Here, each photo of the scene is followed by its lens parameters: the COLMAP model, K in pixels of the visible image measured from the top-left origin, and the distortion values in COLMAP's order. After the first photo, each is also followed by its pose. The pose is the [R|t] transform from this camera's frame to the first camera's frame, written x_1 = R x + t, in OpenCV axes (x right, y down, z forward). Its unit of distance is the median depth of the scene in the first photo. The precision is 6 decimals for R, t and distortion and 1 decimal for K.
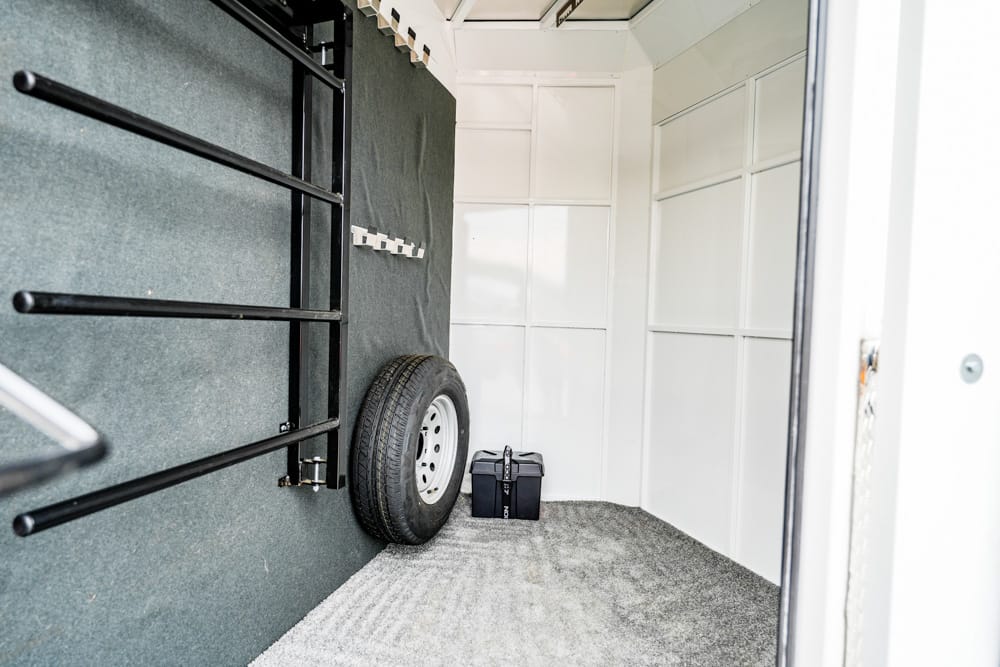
lens RADIAL K [[534.4, 0, 501.4], [0, 534.4, 332.2], [0, 0, 1]] dist [-0.005507, 0.003704]
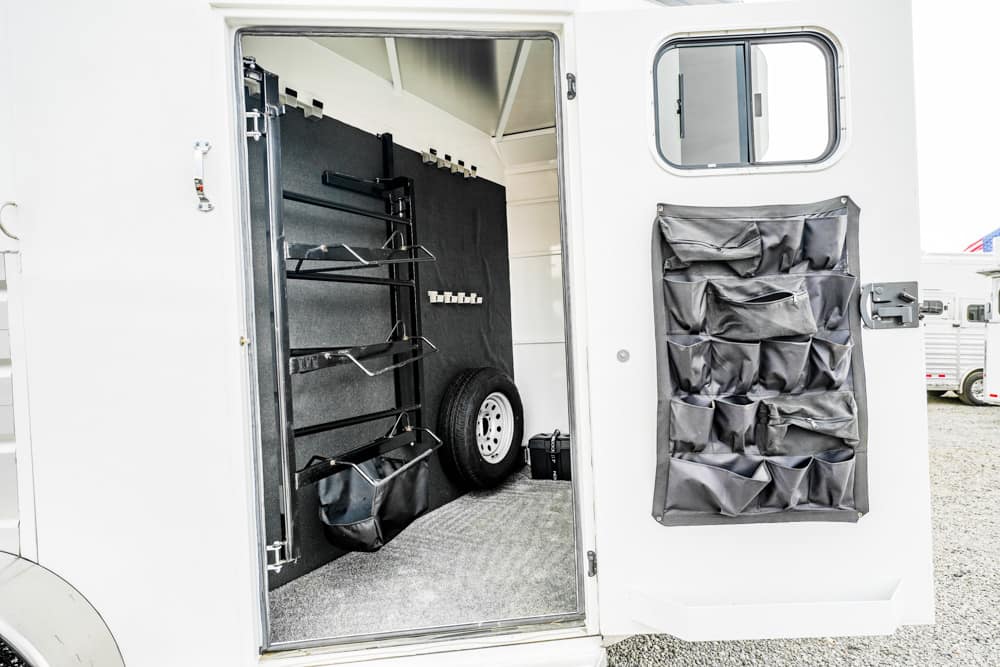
lens RADIAL K [[534.4, 0, 498.8], [0, 534.4, 333.9], [0, 0, 1]] dist [-0.005507, 0.003704]
pose [[0.960983, -0.075889, -0.265995, 0.305709], [0.068552, 0.996970, -0.036775, 0.007453], [0.267980, 0.017105, 0.963273, -0.457273]]
